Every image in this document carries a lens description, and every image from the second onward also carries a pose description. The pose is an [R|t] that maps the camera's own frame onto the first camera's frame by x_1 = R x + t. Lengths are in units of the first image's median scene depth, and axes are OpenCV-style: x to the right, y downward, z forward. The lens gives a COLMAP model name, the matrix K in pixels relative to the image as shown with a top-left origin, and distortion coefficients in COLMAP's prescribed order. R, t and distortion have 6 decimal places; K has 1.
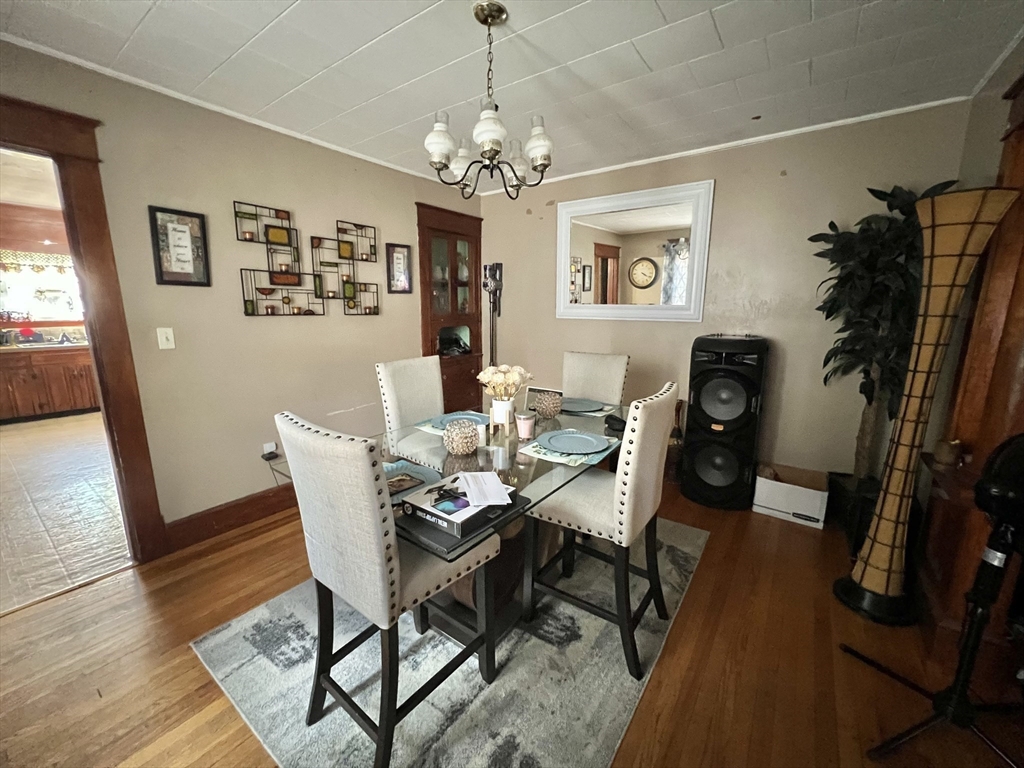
lens RADIAL K [[417.3, 0, 509.0], [0, 417.3, 380.3], [0, 0, 1]] dist [-0.002422, -0.000199]
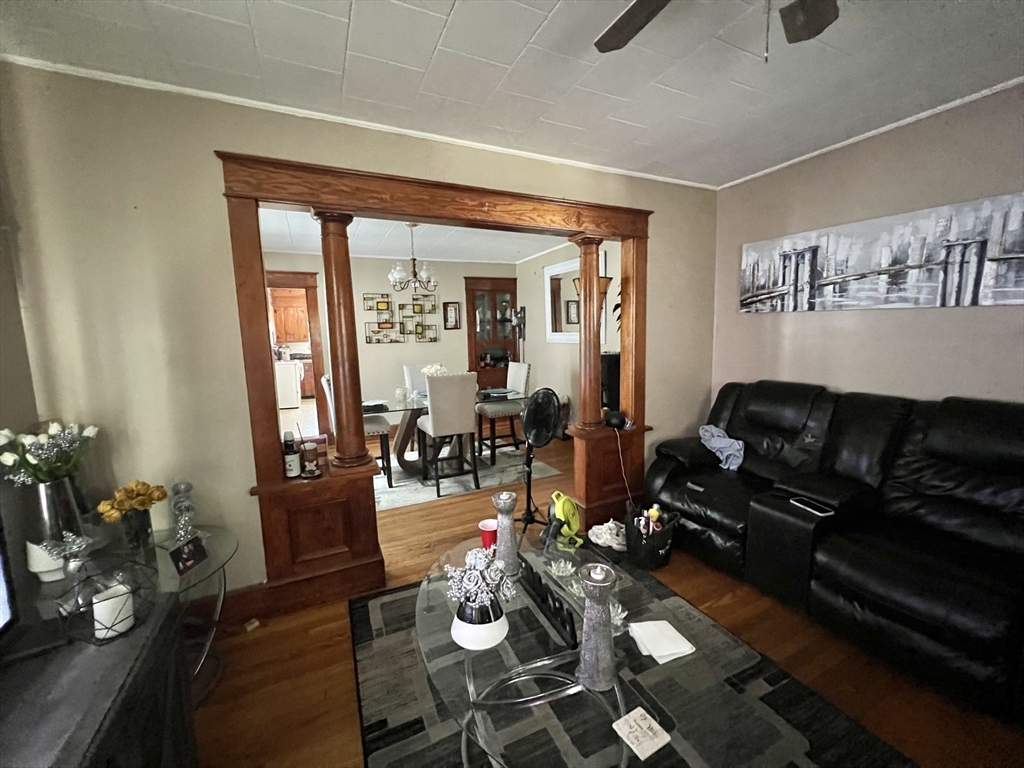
lens RADIAL K [[417.3, 0, 517.7], [0, 417.3, 384.2], [0, 0, 1]] dist [-0.002422, -0.000199]
pose [[0.879239, 0.032463, -0.475274, 1.060003], [-0.055962, 0.997806, -0.035374, 0.087907], [0.473083, 0.057699, 0.879127, -0.516034]]
